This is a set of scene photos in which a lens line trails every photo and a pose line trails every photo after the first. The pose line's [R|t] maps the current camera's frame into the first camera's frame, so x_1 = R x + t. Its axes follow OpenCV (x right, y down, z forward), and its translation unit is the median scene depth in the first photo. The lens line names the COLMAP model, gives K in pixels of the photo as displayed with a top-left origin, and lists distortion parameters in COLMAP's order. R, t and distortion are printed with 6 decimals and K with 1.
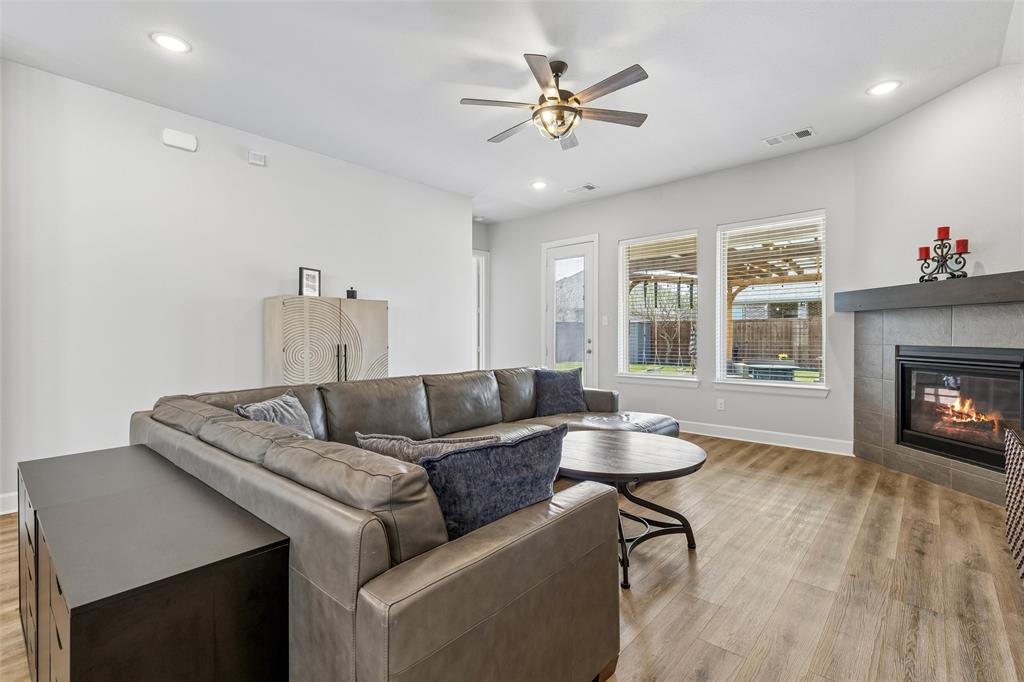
lens RADIAL K [[466.3, 0, 502.1], [0, 466.3, 339.2], [0, 0, 1]] dist [0.006158, -0.000223]
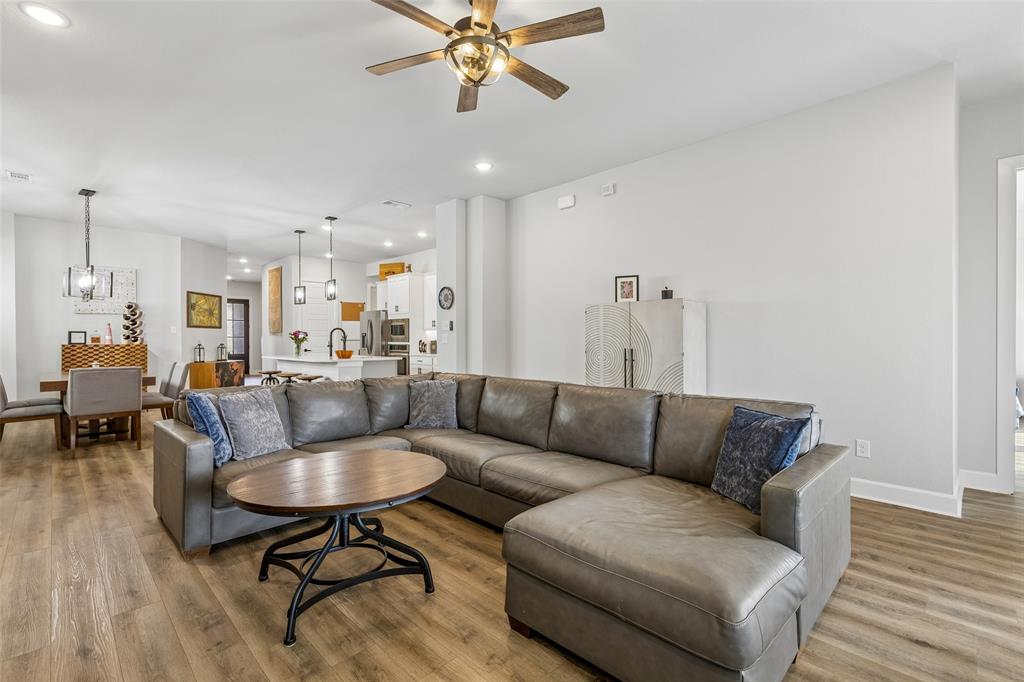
lens RADIAL K [[466.3, 0, 520.4], [0, 466.3, 339.6], [0, 0, 1]] dist [0.006158, -0.000223]
pose [[-0.054710, 0.000042, -0.998502, 0.788800], [-0.003794, 0.999993, 0.000250, -0.009518], [0.998495, 0.003802, -0.054709, 1.006389]]
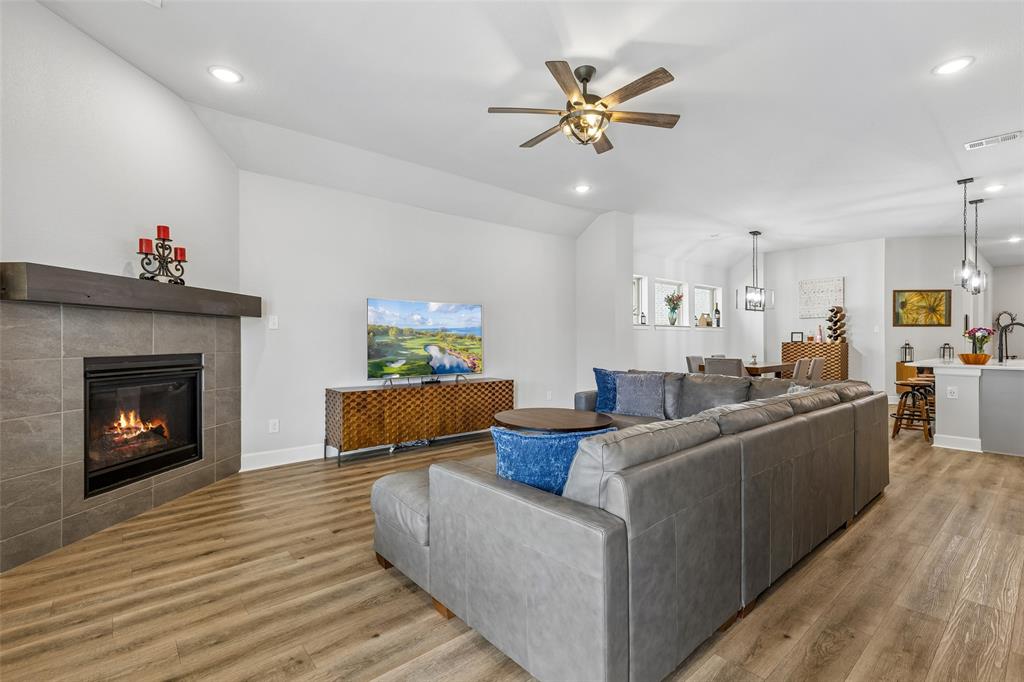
lens RADIAL K [[466.3, 0, 512.2], [0, 466.3, 339.6], [0, 0, 1]] dist [0.006158, -0.000223]
pose [[-0.990347, 0.001216, 0.138607, 0.123955], [0.002254, 0.999971, 0.007332, -0.018599], [-0.138594, 0.007574, -0.990320, 1.801496]]
